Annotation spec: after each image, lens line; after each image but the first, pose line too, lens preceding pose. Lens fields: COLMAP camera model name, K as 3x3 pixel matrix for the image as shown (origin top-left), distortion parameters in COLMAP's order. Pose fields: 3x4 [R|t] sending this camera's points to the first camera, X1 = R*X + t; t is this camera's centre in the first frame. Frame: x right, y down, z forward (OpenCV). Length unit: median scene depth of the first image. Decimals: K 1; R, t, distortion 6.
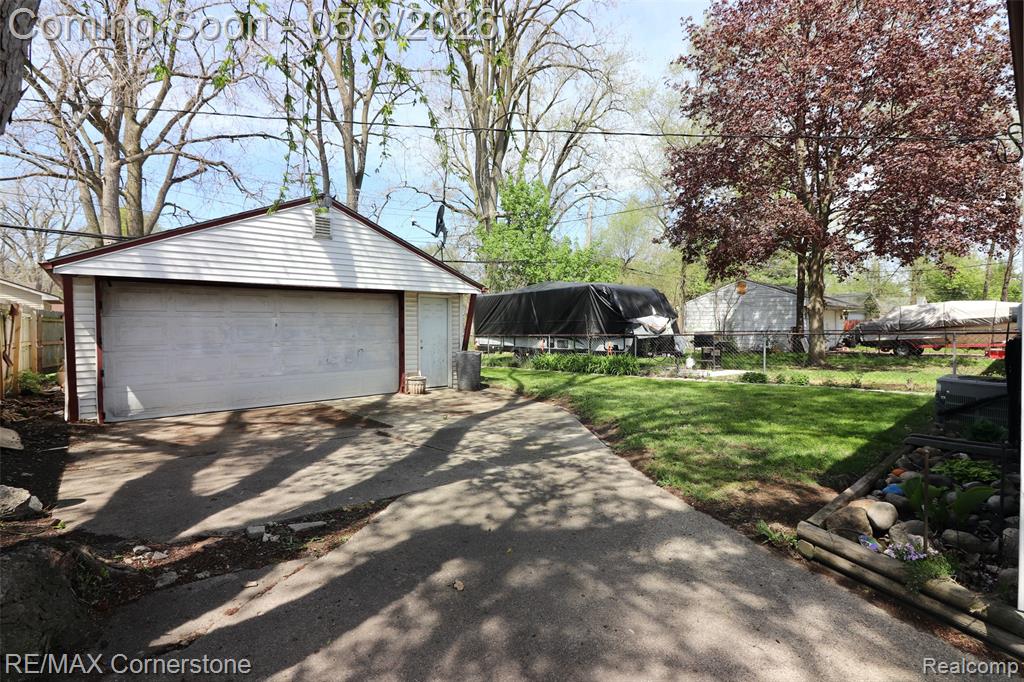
lens RADIAL K [[478.1, 0, 509.3], [0, 478.1, 337.4], [0, 0, 1]] dist [-0.011752, -0.006374]
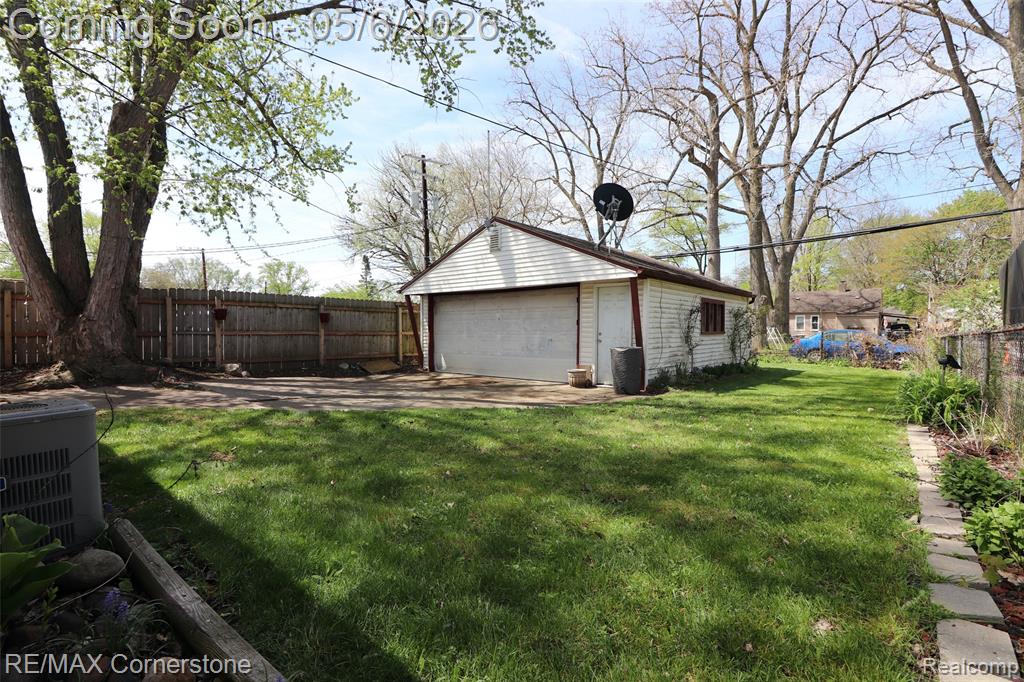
lens RADIAL K [[478.1, 0, 509.5], [0, 478.1, 339.8], [0, 0, 1]] dist [-0.011752, -0.006374]
pose [[0.140726, 0.021992, -0.989804, 0.839508], [-0.026674, 0.999475, 0.018414, 0.008076], [0.989689, 0.023811, 0.141239, 0.795047]]
